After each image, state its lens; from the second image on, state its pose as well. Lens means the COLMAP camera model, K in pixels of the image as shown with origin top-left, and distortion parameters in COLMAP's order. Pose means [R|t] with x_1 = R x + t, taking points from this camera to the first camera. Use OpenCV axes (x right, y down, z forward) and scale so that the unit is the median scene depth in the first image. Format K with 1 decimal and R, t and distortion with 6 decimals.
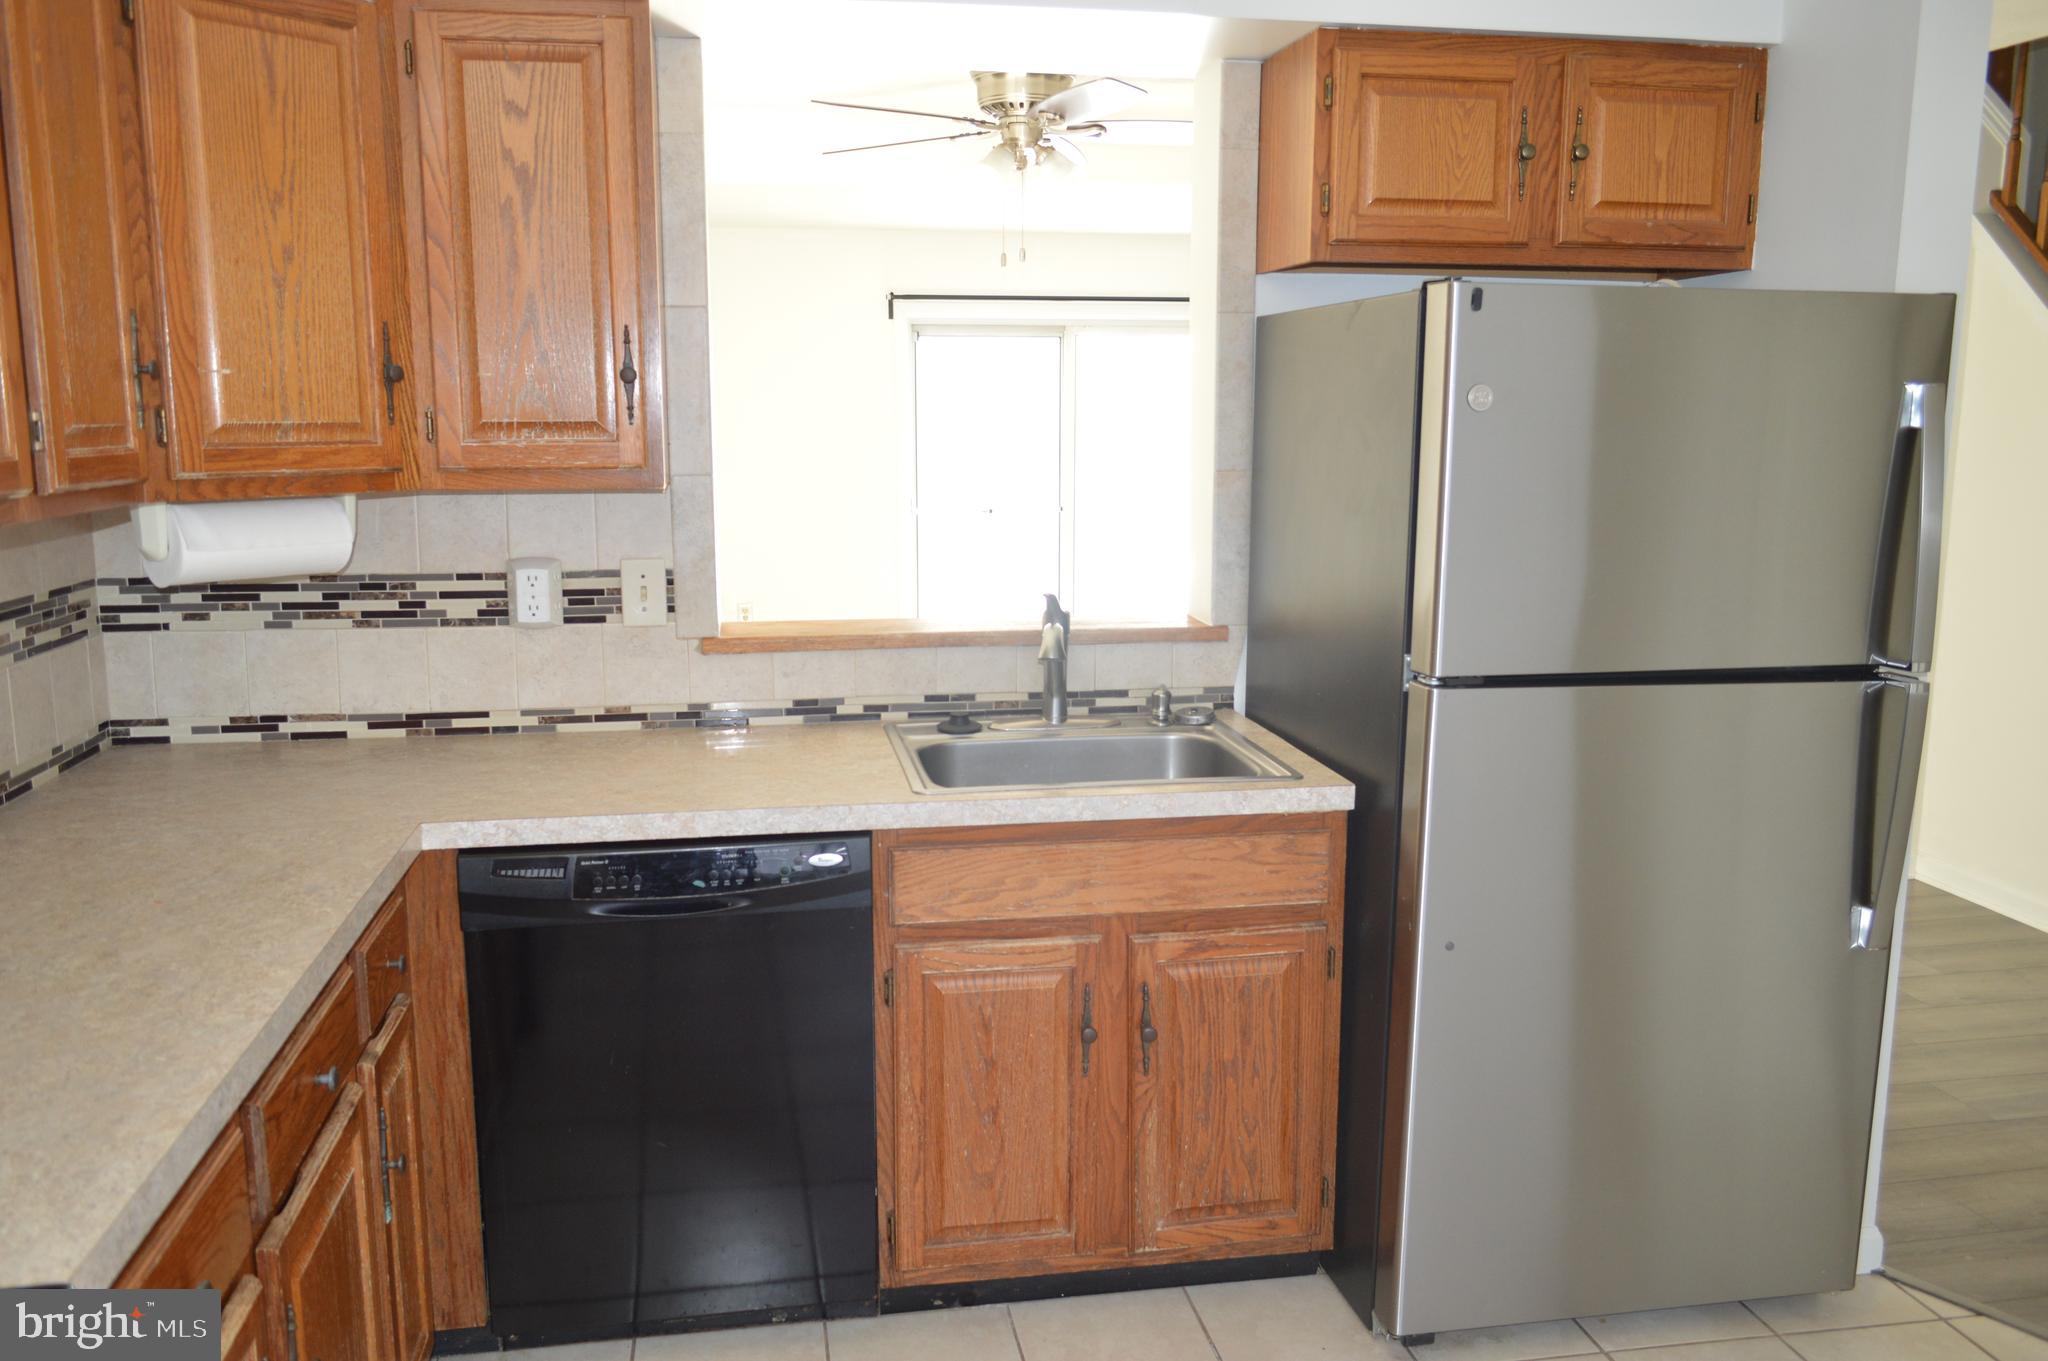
lens RADIAL K [[1609.8, 0, 1014.5], [0, 1609.8, 681.5], [0, 0, 1]] dist [-0.015411, 0.006076]
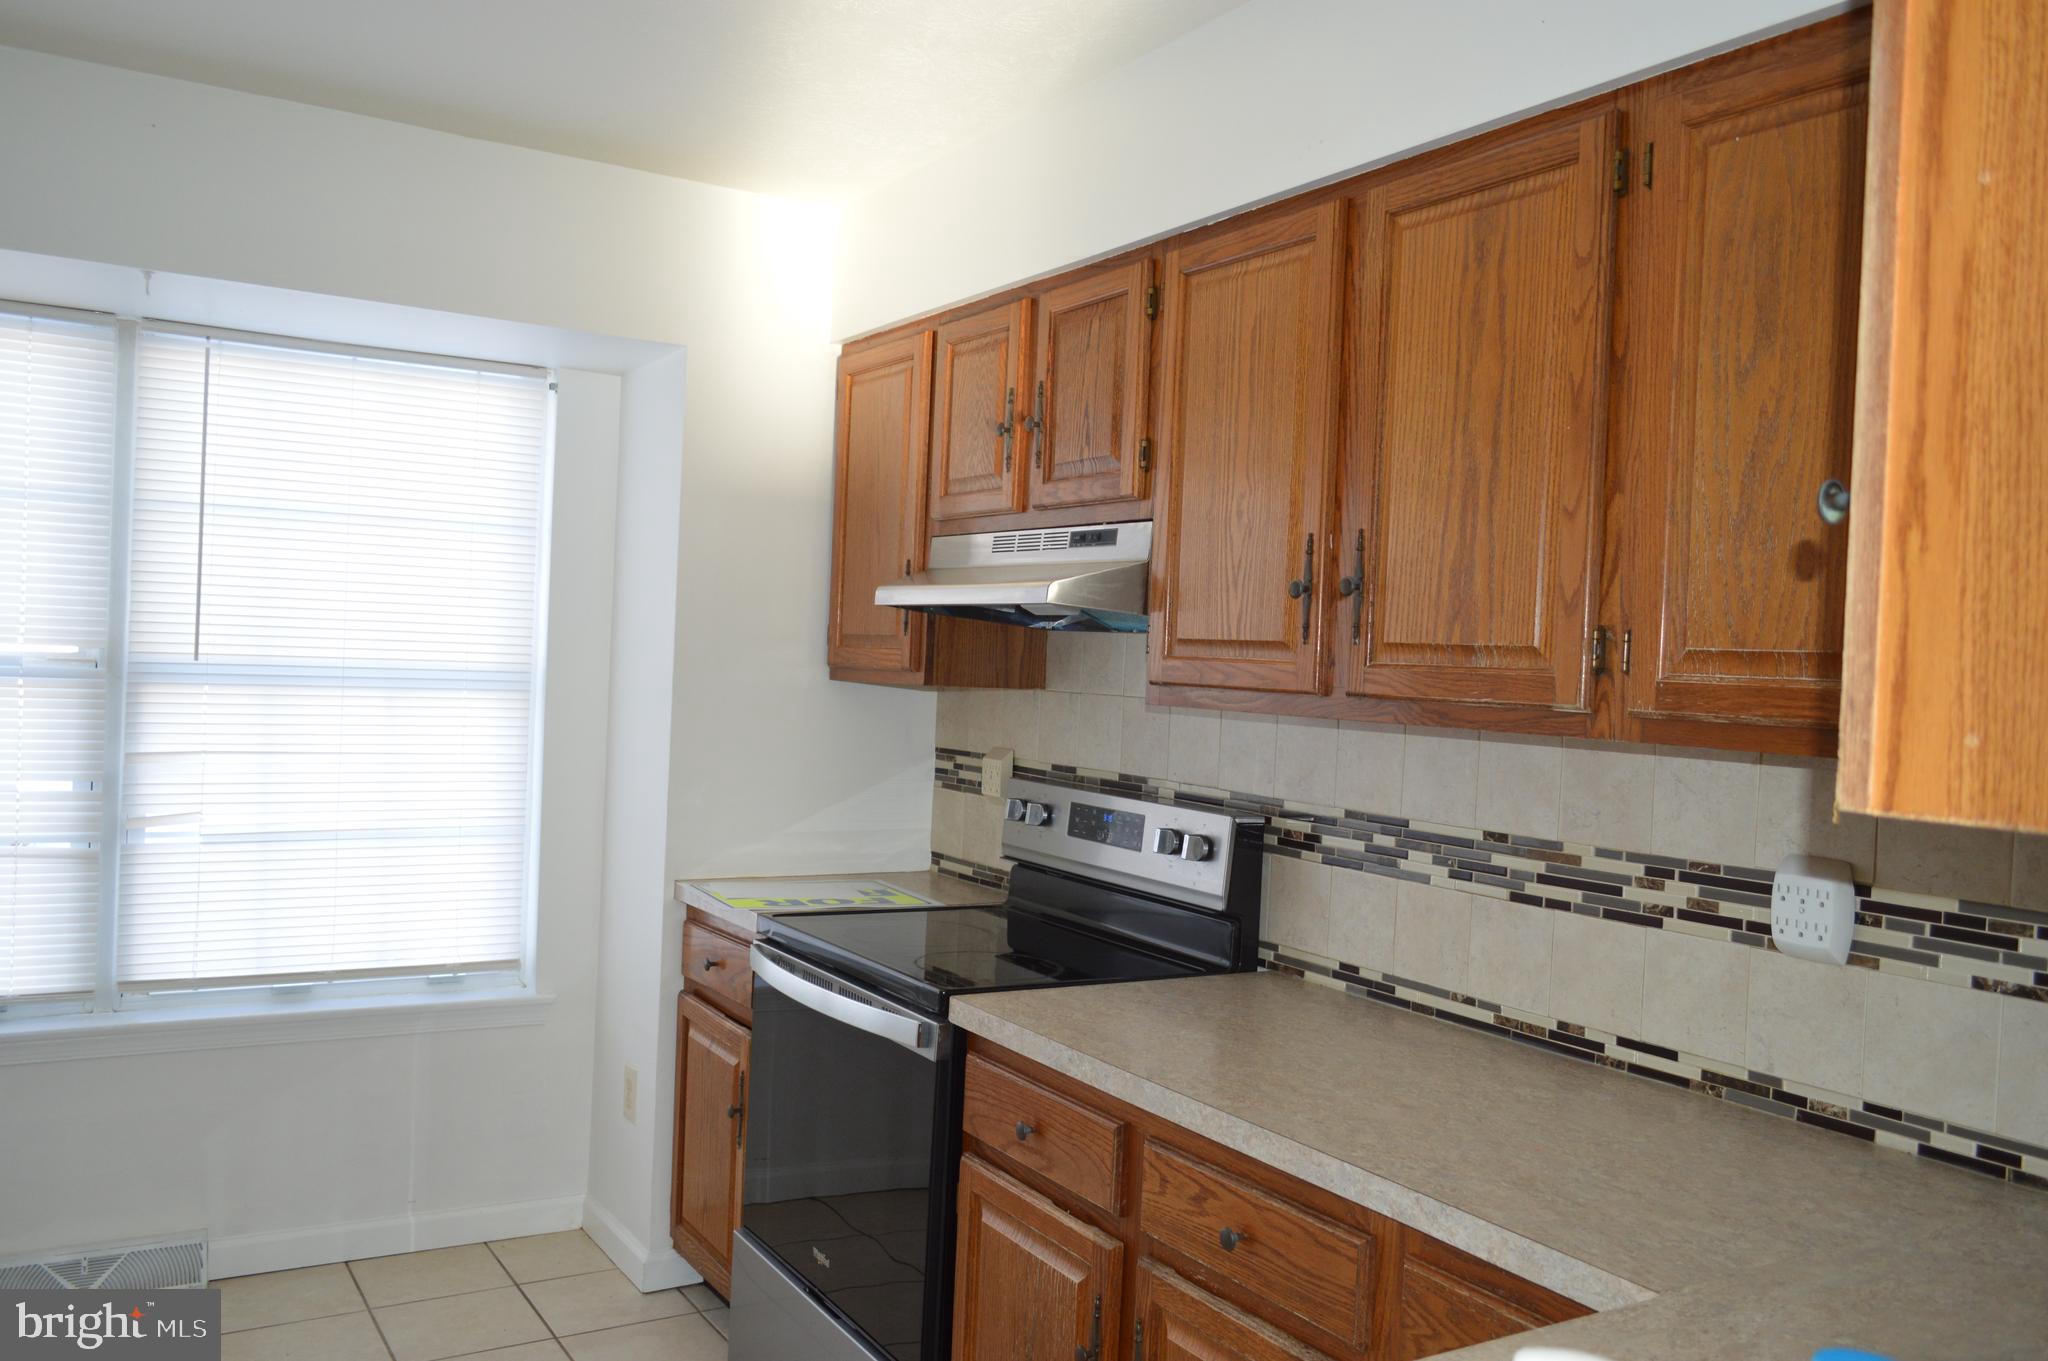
lens RADIAL K [[1609.8, 0, 1014.5], [0, 1609.8, 681.5], [0, 0, 1]] dist [-0.015411, 0.006076]
pose [[-0.927991, -0.036411, -0.370818, 0.076960], [-0.105992, 0.979895, 0.169032, -0.191156], [0.357208, 0.196164, -0.913193, 1.274693]]
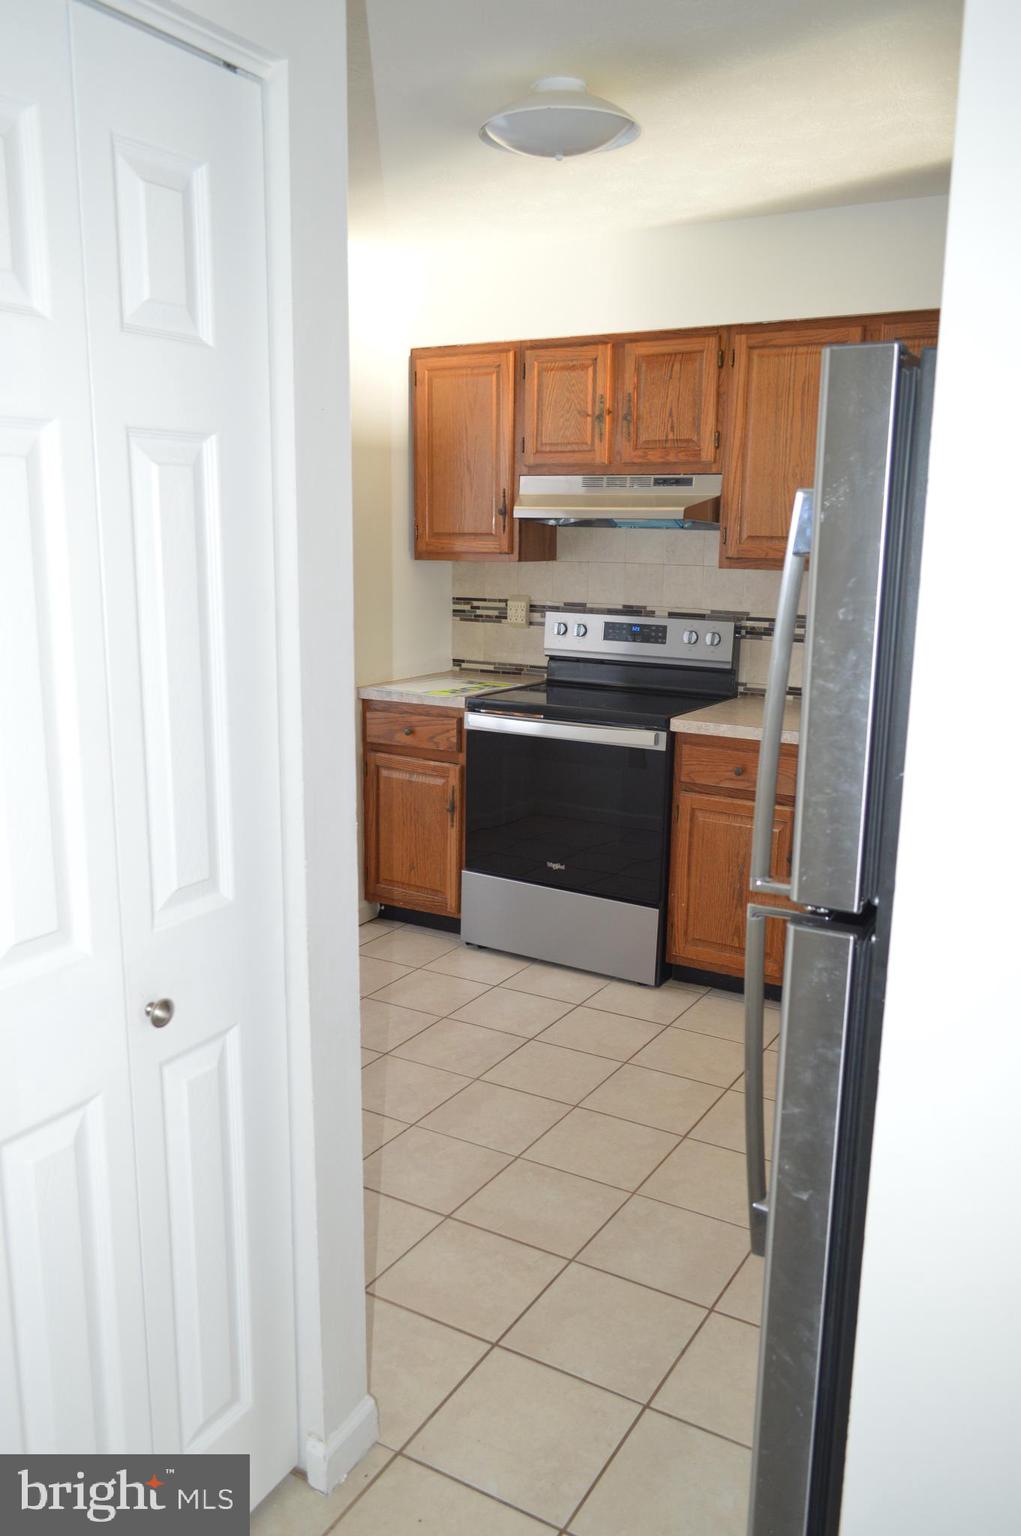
lens RADIAL K [[1207.4, 0, 510.5], [0, 1207.4, 774.1], [0, 0, 1]] dist [-0.015411, 0.006076]
pose [[-0.647957, 0.143657, -0.748007, 0.985990], [-0.139679, 0.942988, 0.302099, -0.193417], [0.748760, 0.300228, -0.590950, 1.163699]]
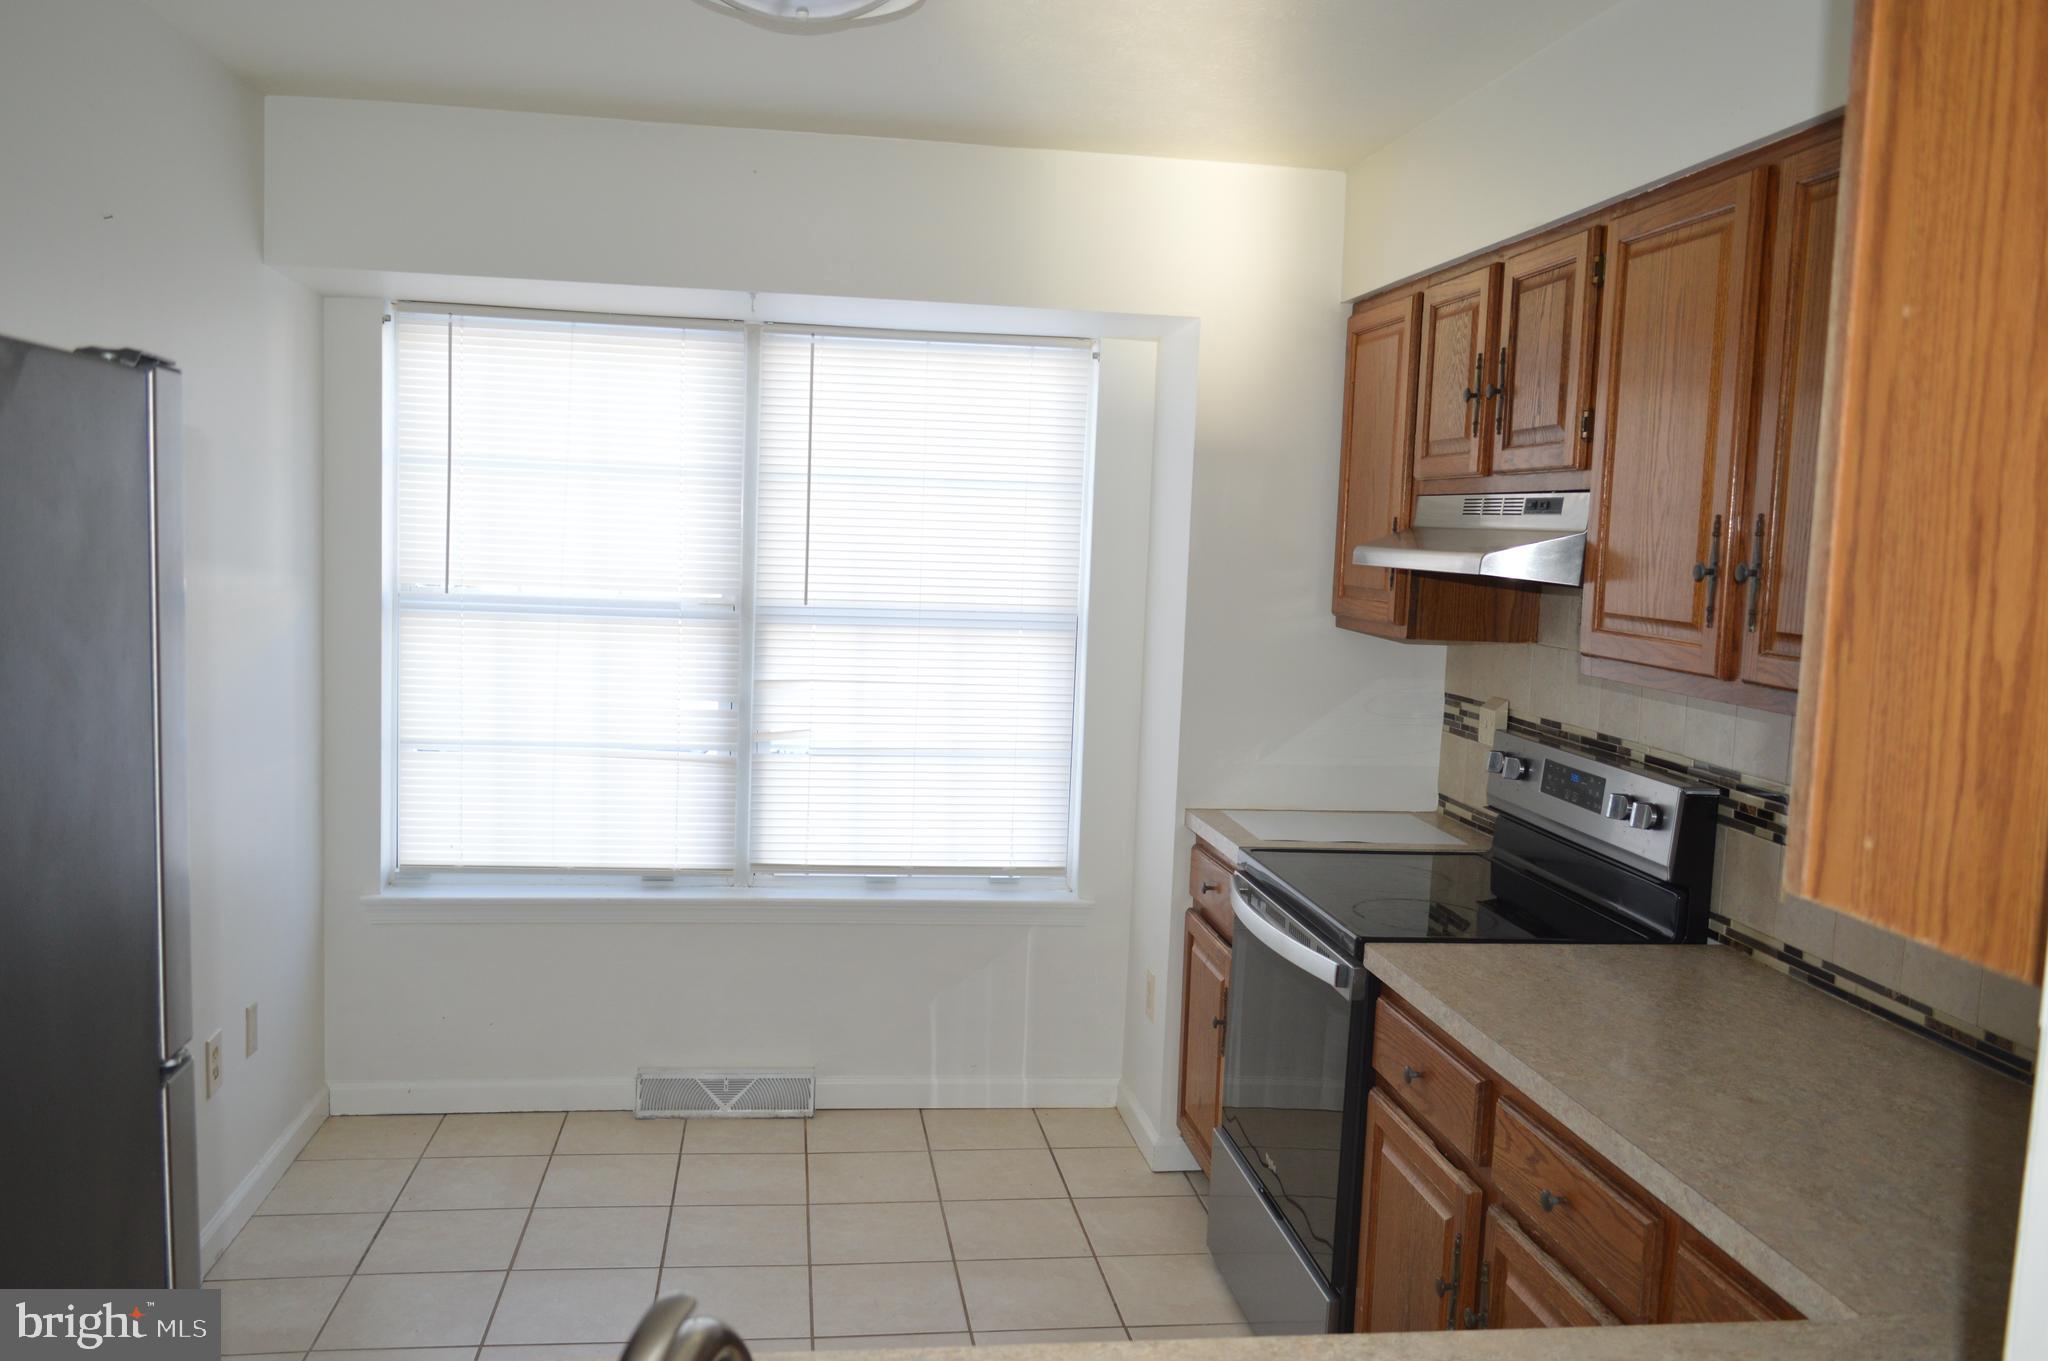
lens RADIAL K [[1609.8, 0, 1014.5], [0, 1609.8, 681.5], [0, 0, 1]] dist [-0.015411, 0.006076]
pose [[-0.998619, -0.043035, 0.030126, -0.048834], [-0.033770, 0.965189, 0.259366, -0.264226], [-0.040240, 0.257990, -0.965309, 1.386294]]
